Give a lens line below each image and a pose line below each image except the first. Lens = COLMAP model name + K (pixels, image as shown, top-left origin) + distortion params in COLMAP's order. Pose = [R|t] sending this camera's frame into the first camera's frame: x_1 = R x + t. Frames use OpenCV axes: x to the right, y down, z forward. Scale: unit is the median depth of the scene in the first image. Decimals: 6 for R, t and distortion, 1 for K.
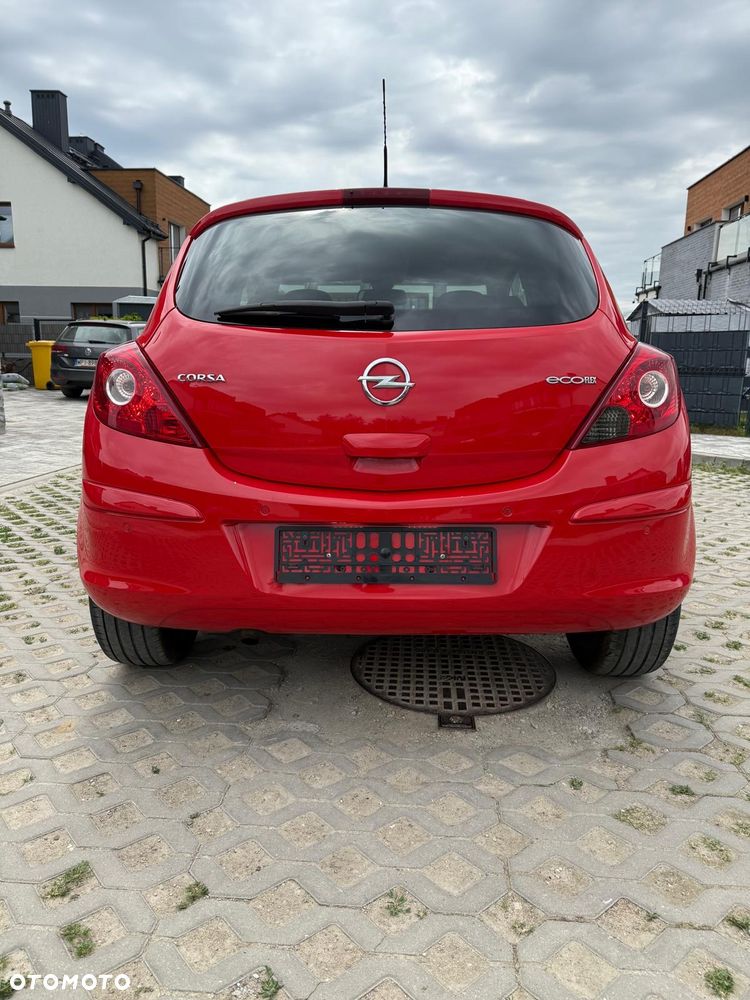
lens RADIAL K [[714.1, 0, 371.1], [0, 714.1, 503.4], [0, 0, 1]] dist [0.017325, -0.024688]
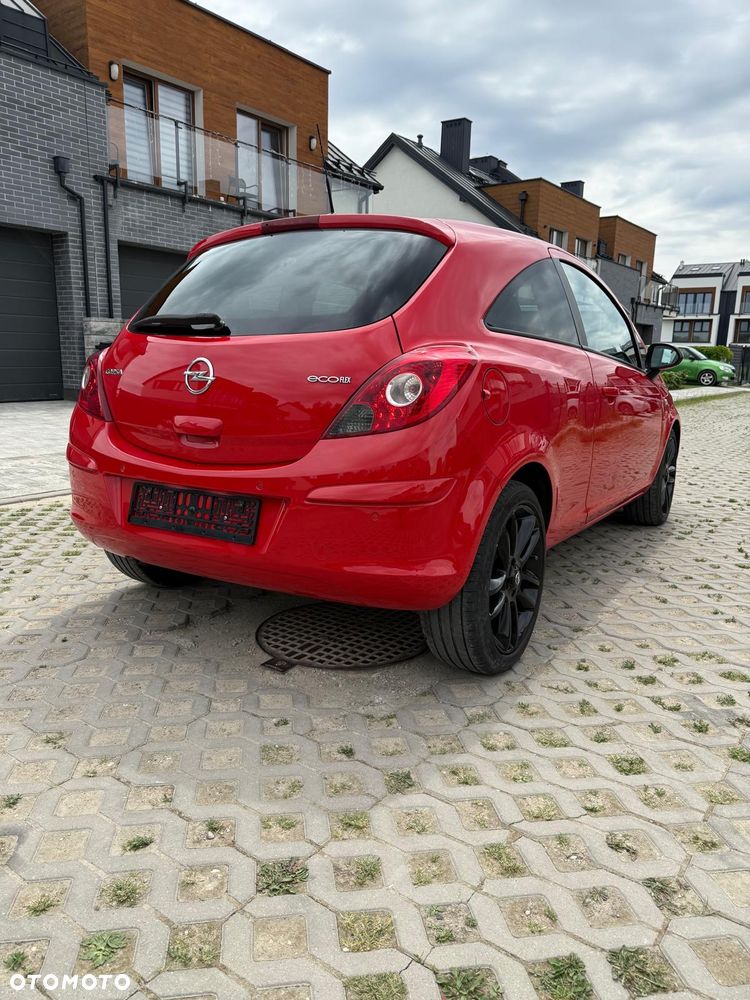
lens RADIAL K [[712.1, 0, 368.4], [0, 712.1, 504.9], [0, 0, 1]] dist [0.039240, -0.059208]
pose [[0.849727, 0.107927, -0.516058, 0.776671], [-0.109780, 0.993588, 0.027036, -0.006907], [0.515667, 0.033680, 0.856127, 0.049778]]
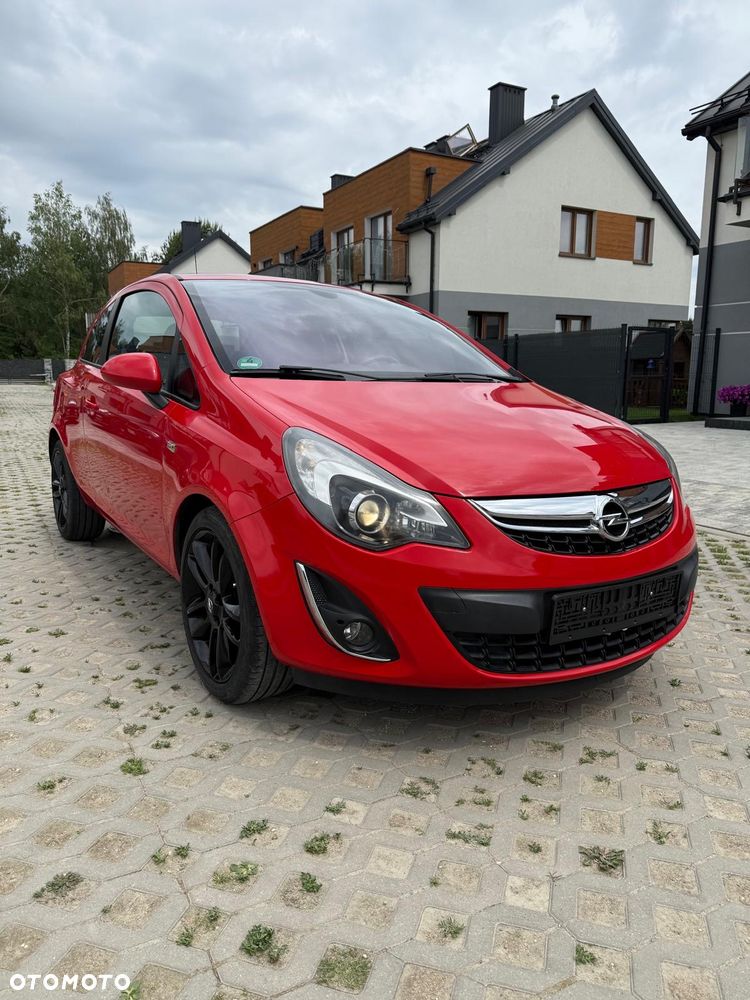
lens RADIAL K [[713.6, 0, 375.0], [0, 713.6, 500.0], [0, 0, 1]] dist [0.033049, -0.050395]
pose [[-0.835527, 0.074401, -0.544389, 0.789725], [-0.127659, 0.937389, 0.324044, -0.653757], [0.534414, 0.340244, -0.773716, 3.207512]]
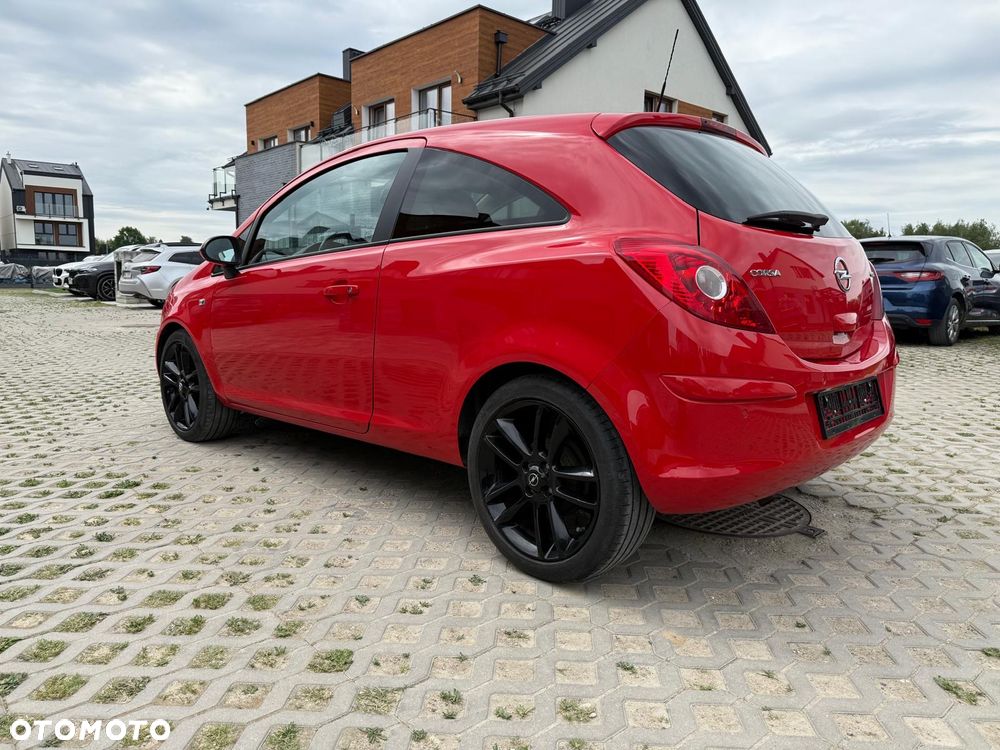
lens RADIAL K [[713.6, 0, 497.8], [0, 713.6, 378.2], [0, 0, 1]] dist [0.033049, -0.050395]
pose [[0.690530, -0.105374, 0.715587, -1.128717], [0.136797, 0.990502, 0.013850, -0.071014], [-0.710250, 0.088326, 0.698386, 0.429085]]
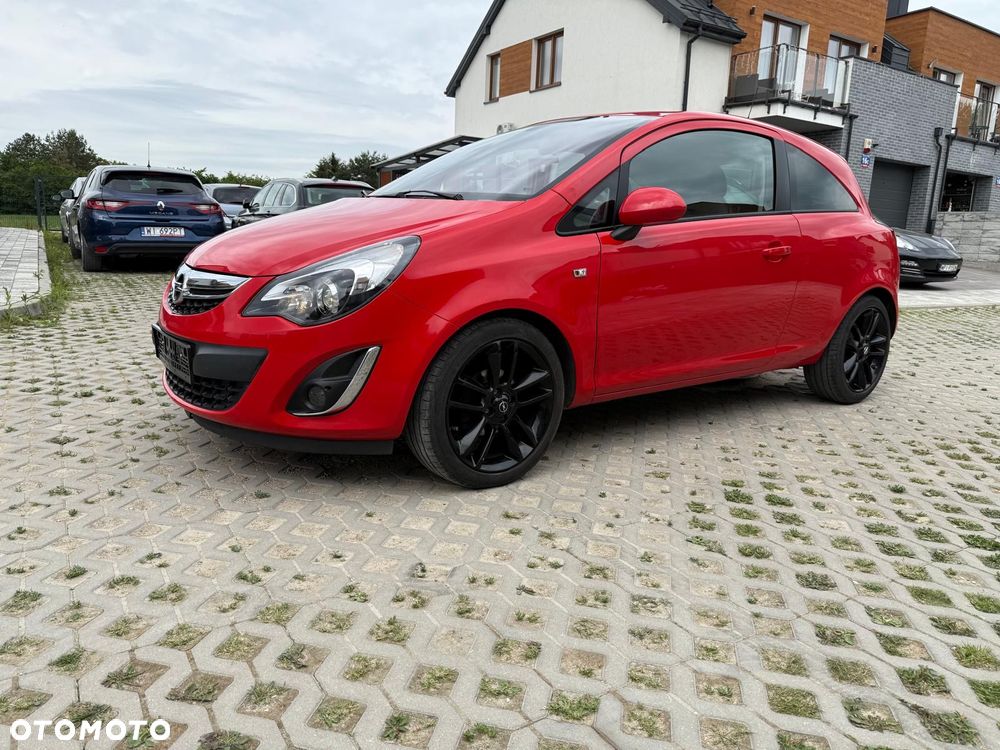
lens RADIAL K [[712.1, 0, 500.0], [0, 712.1, 375.0], [0, 0, 1]] dist [0.039240, -0.059208]
pose [[-0.620985, -0.201587, 0.757456, -1.257938], [0.092438, 0.940784, 0.326160, -0.574376], [-0.778353, 0.272558, -0.565579, 2.986780]]
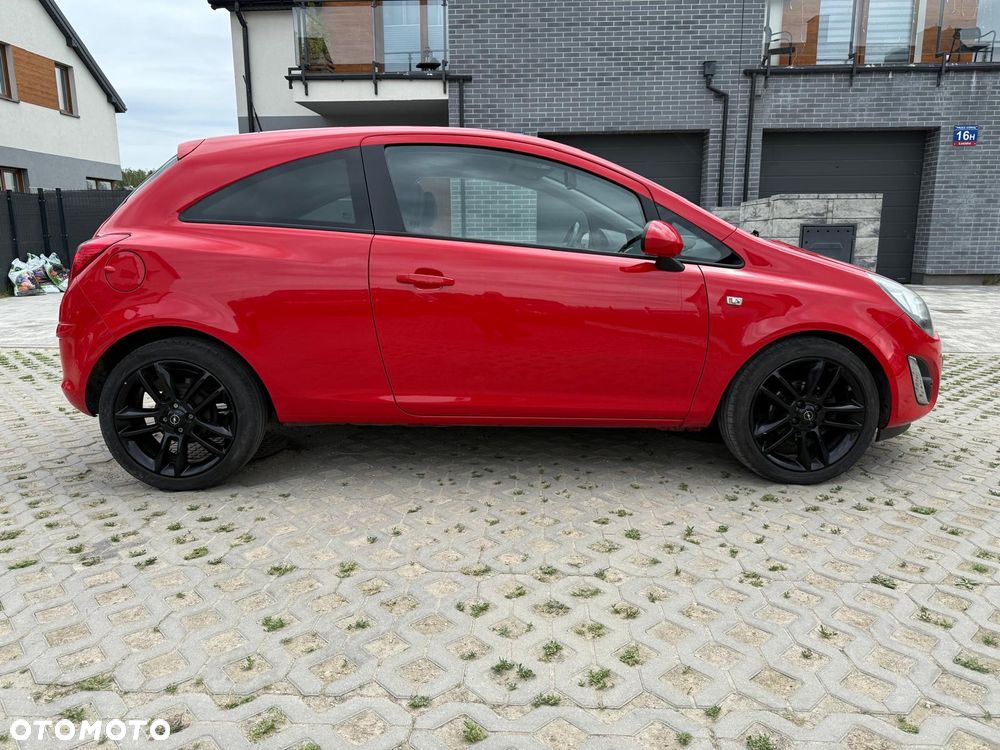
lens RADIAL K [[709.7, 0, 500.0], [0, 709.7, 375.0], [0, 0, 1]] dist [0.027150, -0.034277]
pose [[0.034014, 0.175041, -0.983973, 1.766423], [-0.194569, 0.966865, 0.165272, -0.318320], [0.980299, 0.185829, 0.066944, 1.604668]]
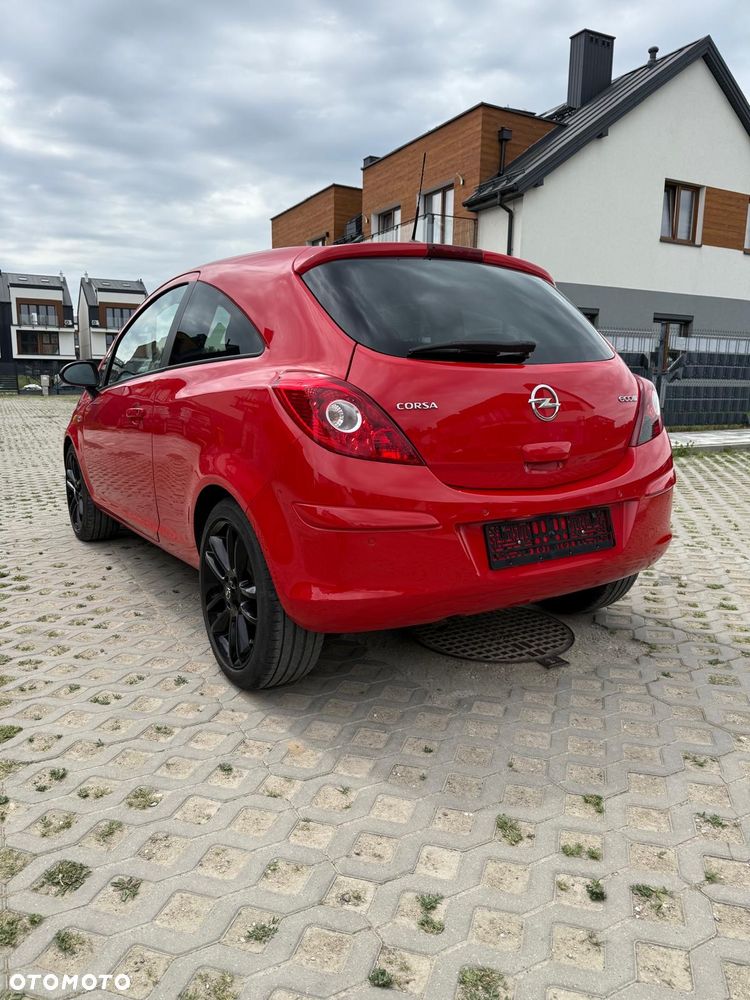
lens RADIAL K [[712.1, 0, 368.4], [0, 712.1, 504.9], [0, 0, 1]] dist [0.039240, -0.059208]
pose [[0.839711, -0.104532, 0.532877, -0.774046], [0.112799, 0.993470, 0.017134, -0.036725], [-0.531189, 0.045721, 0.846019, 0.058238]]
